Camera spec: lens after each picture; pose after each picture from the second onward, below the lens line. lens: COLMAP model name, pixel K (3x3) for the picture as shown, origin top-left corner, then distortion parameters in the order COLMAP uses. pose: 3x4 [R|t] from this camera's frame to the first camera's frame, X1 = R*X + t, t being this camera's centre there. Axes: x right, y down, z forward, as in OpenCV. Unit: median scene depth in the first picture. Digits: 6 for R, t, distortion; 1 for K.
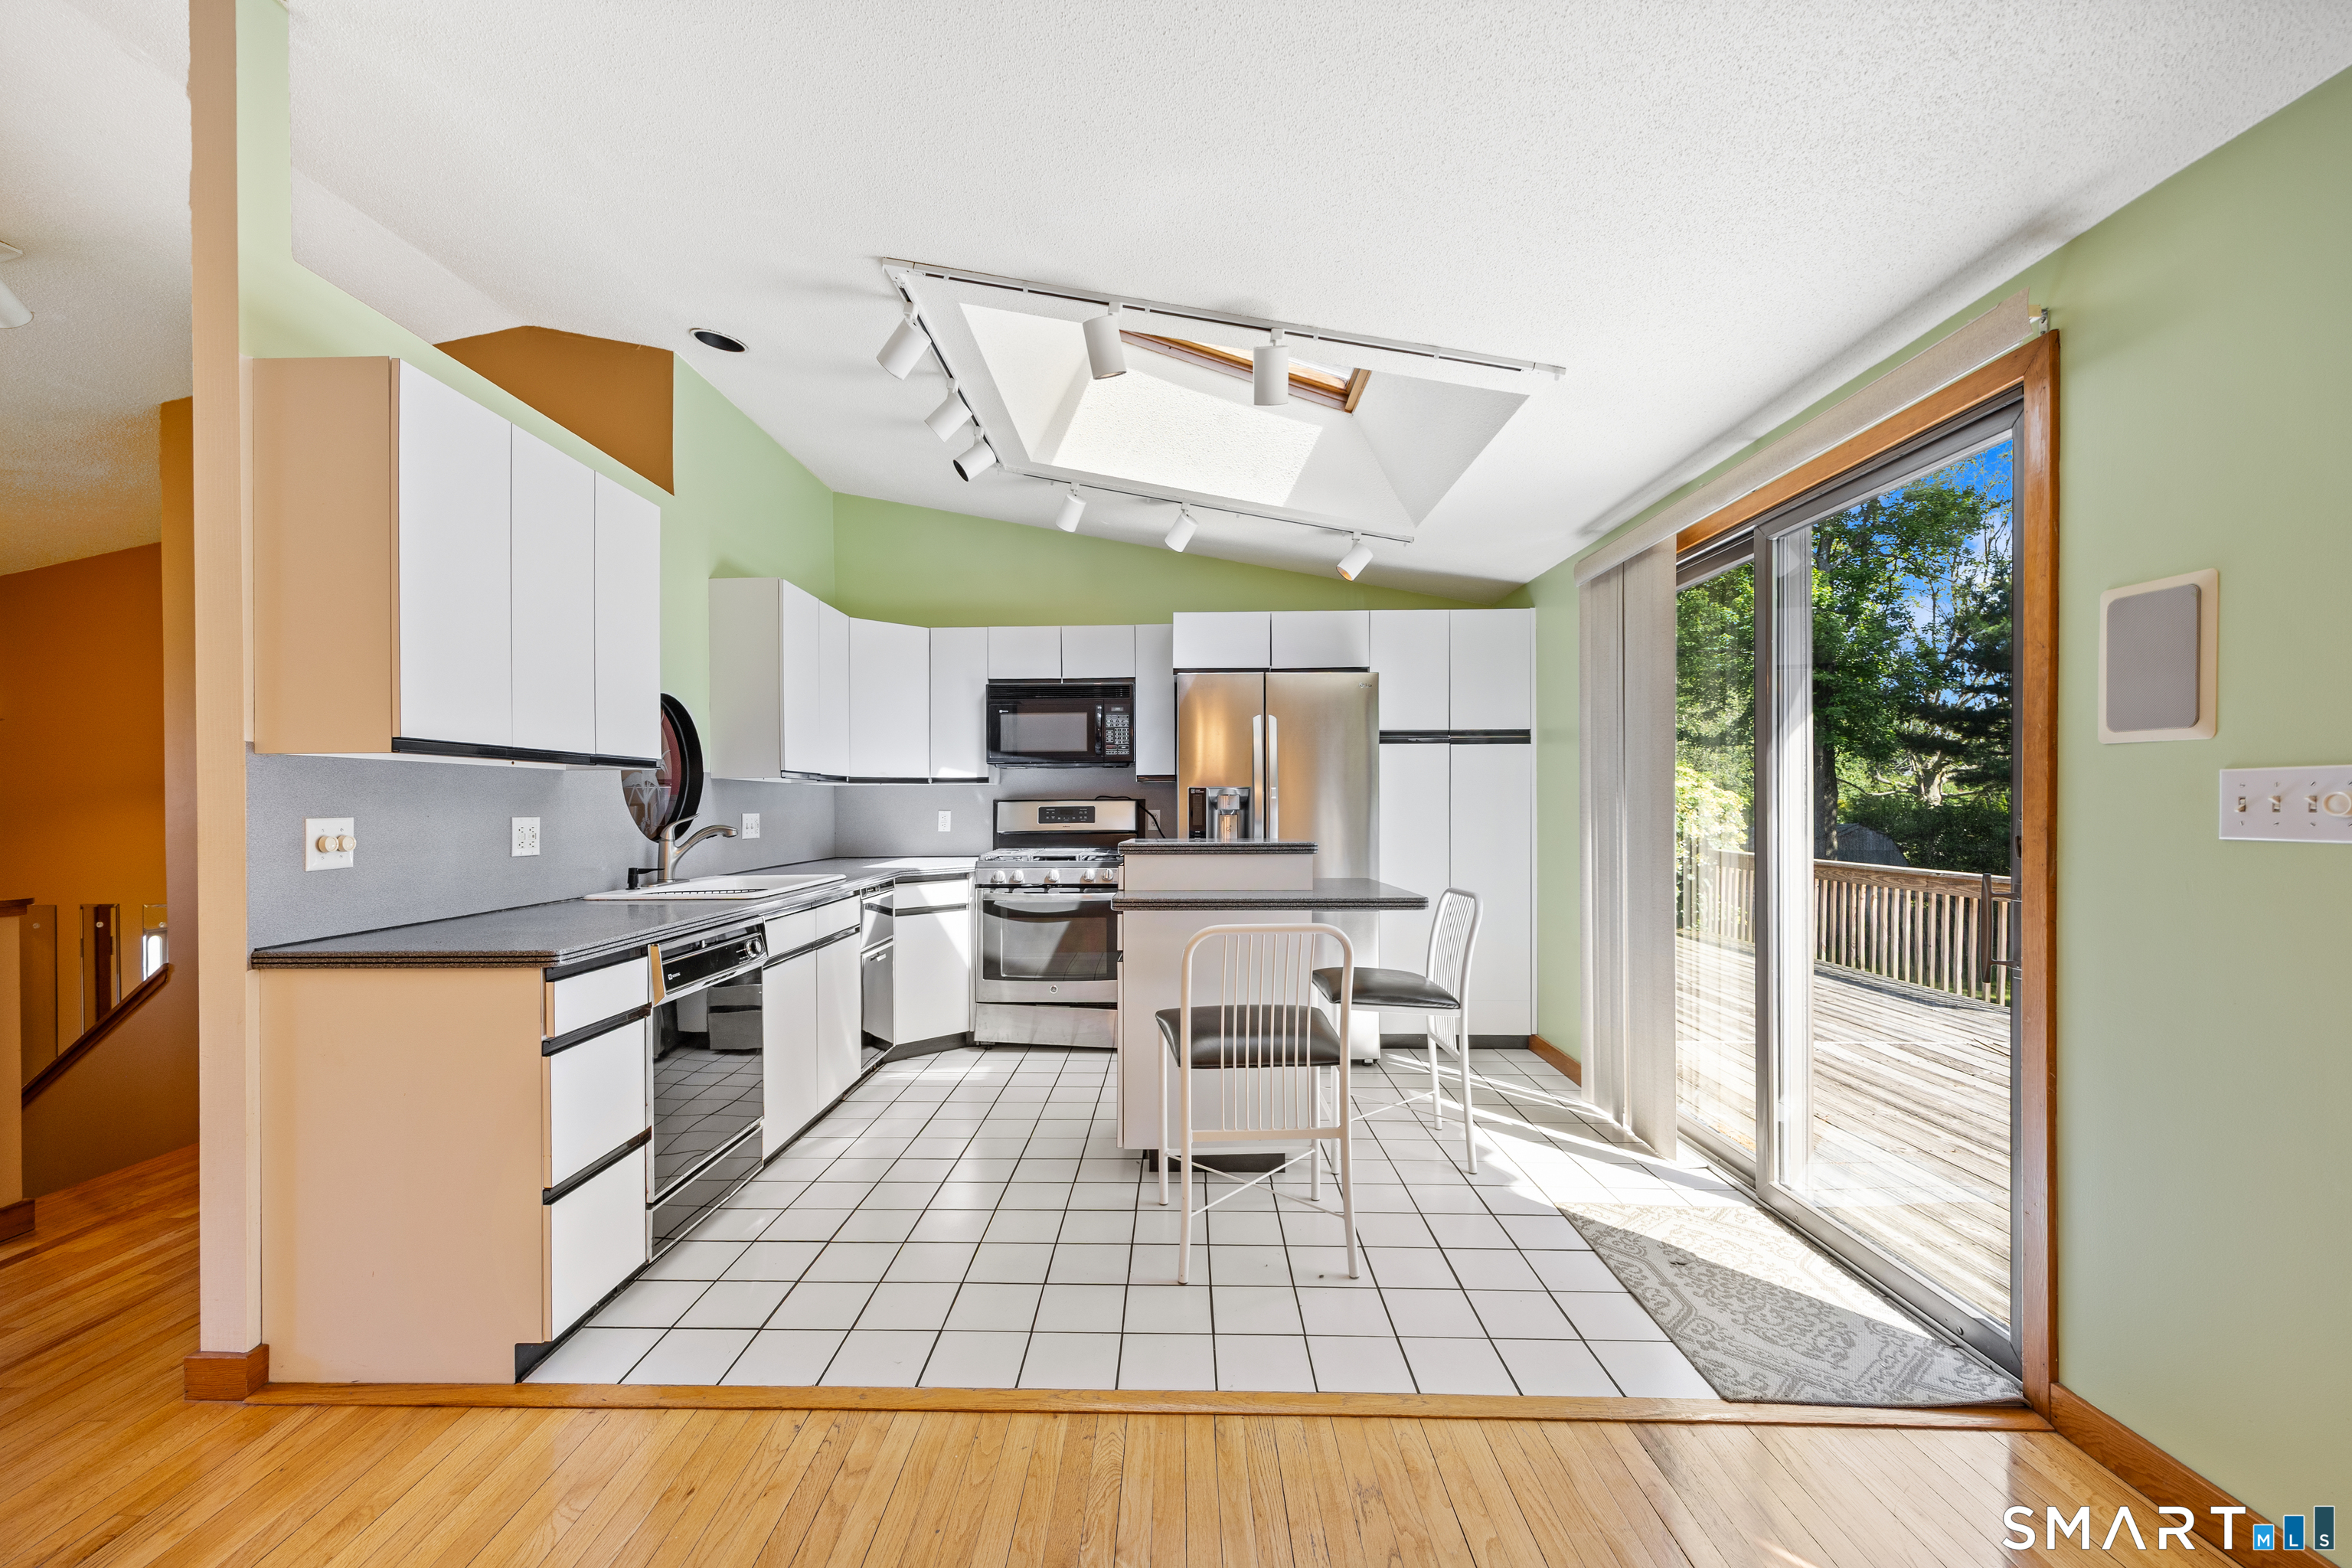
lens RADIAL K [[934.7, 0, 1157.8], [0, 934.7, 788.3], [0, 0, 1]] dist [0.003576, 0.000724]
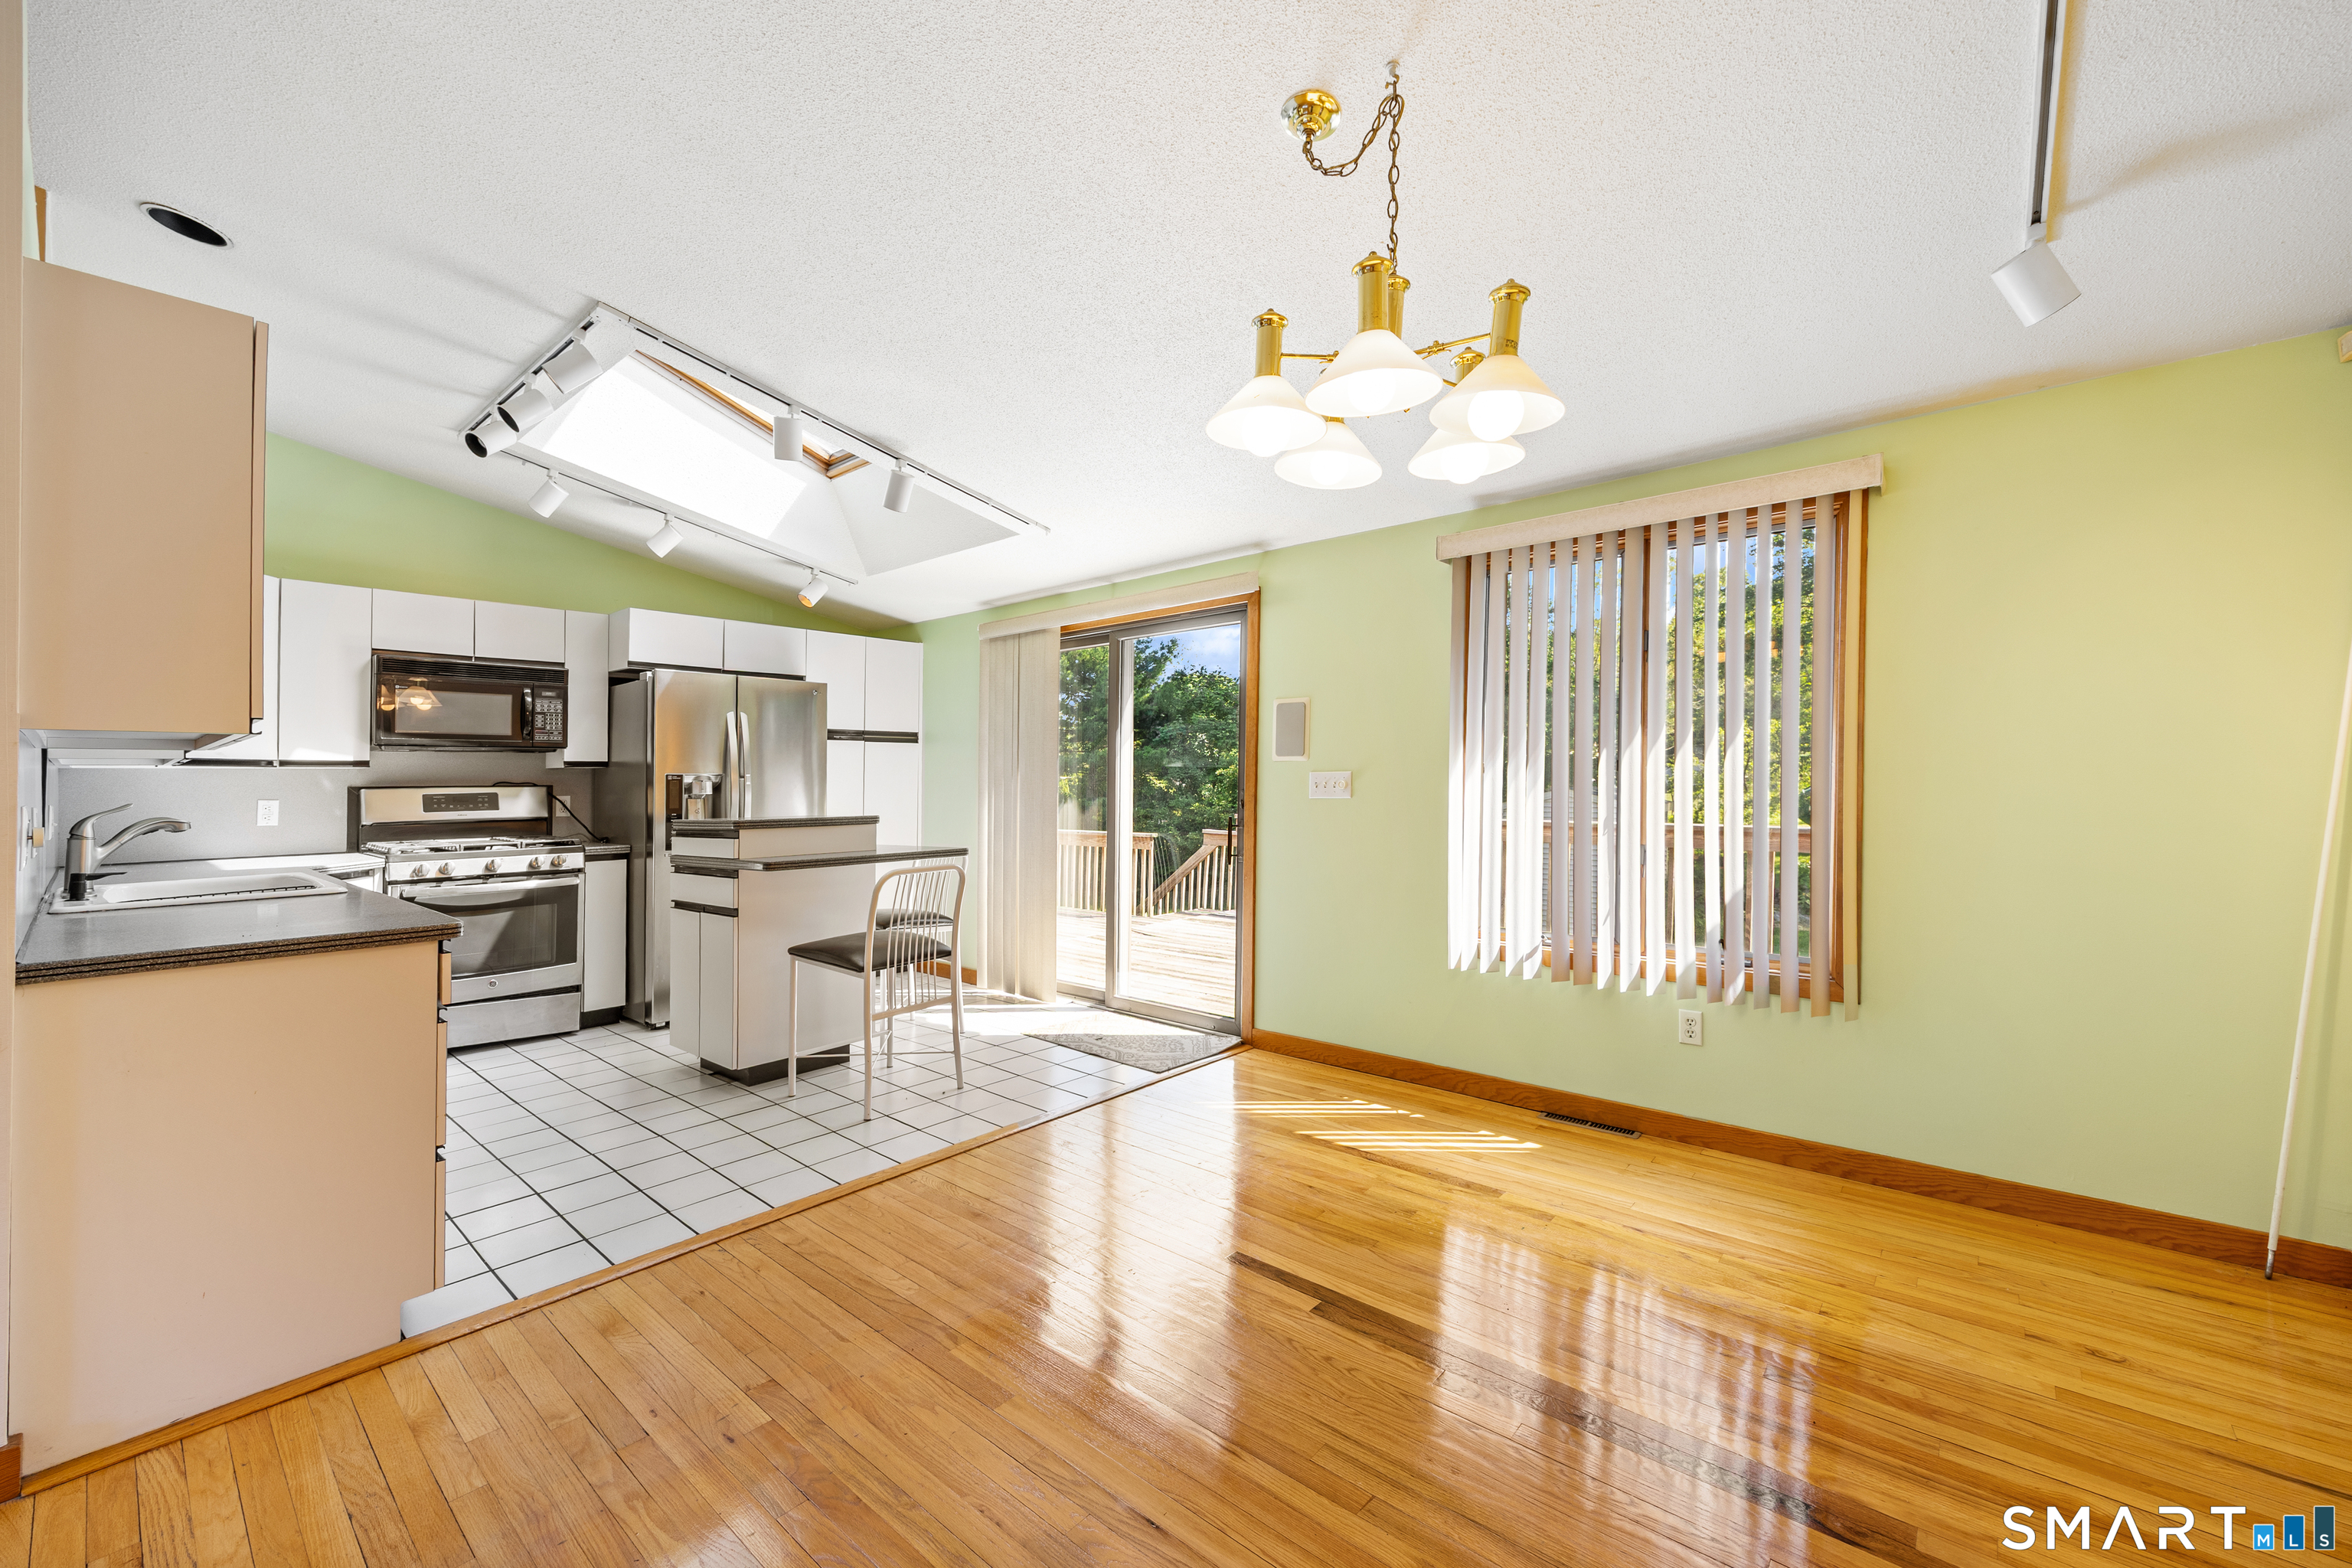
lens RADIAL K [[934.7, 0, 1158.0], [0, 934.7, 774.5], [0, 0, 1]] dist [0.003576, 0.000724]
pose [[0.647757, 0.005790, 0.761825, -0.427825], [-0.006250, 0.999978, -0.002286, -0.001305], [-0.761821, -0.003280, 0.647779, -0.147302]]
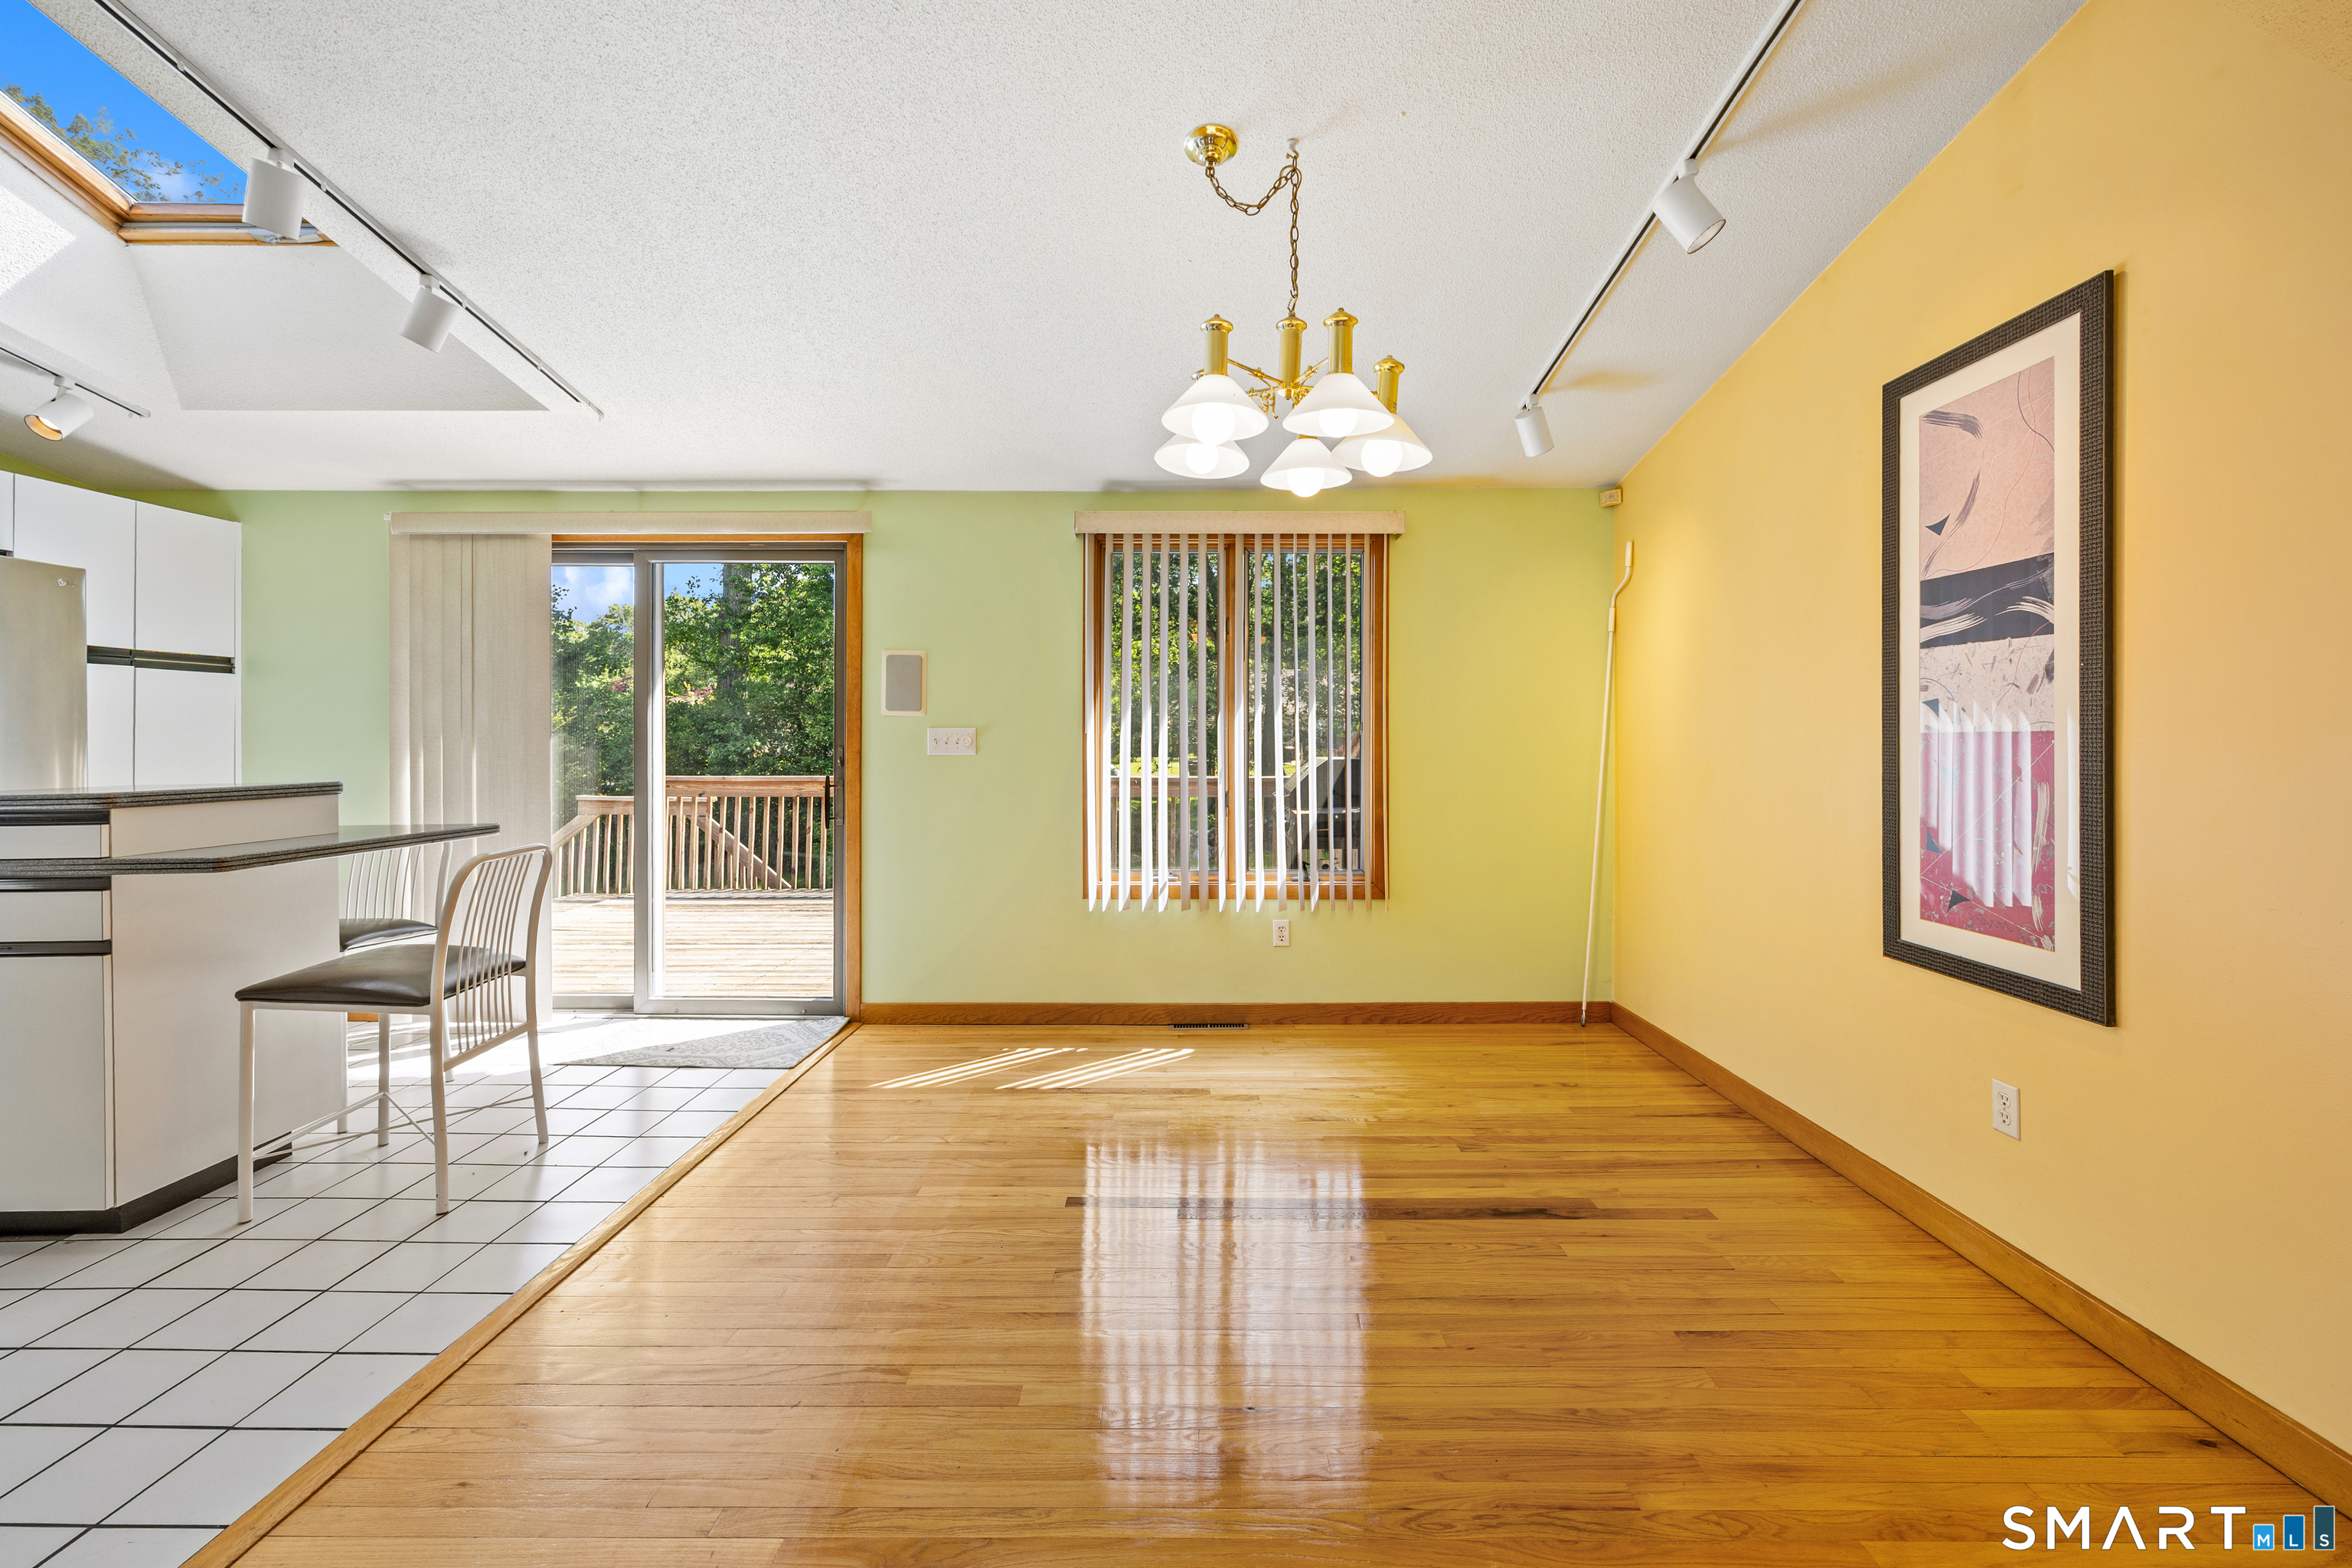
lens RADIAL K [[971.8, 0, 1173.5], [0, 971.8, 733.1], [0, 0, 1]] dist [-0.000515, -0.000076]
pose [[-0.010562, 0.008385, 0.999909, -0.563502], [-0.016173, 0.999833, -0.008555, 0.002348], [-0.999813, -0.016262, -0.010424, 0.118056]]
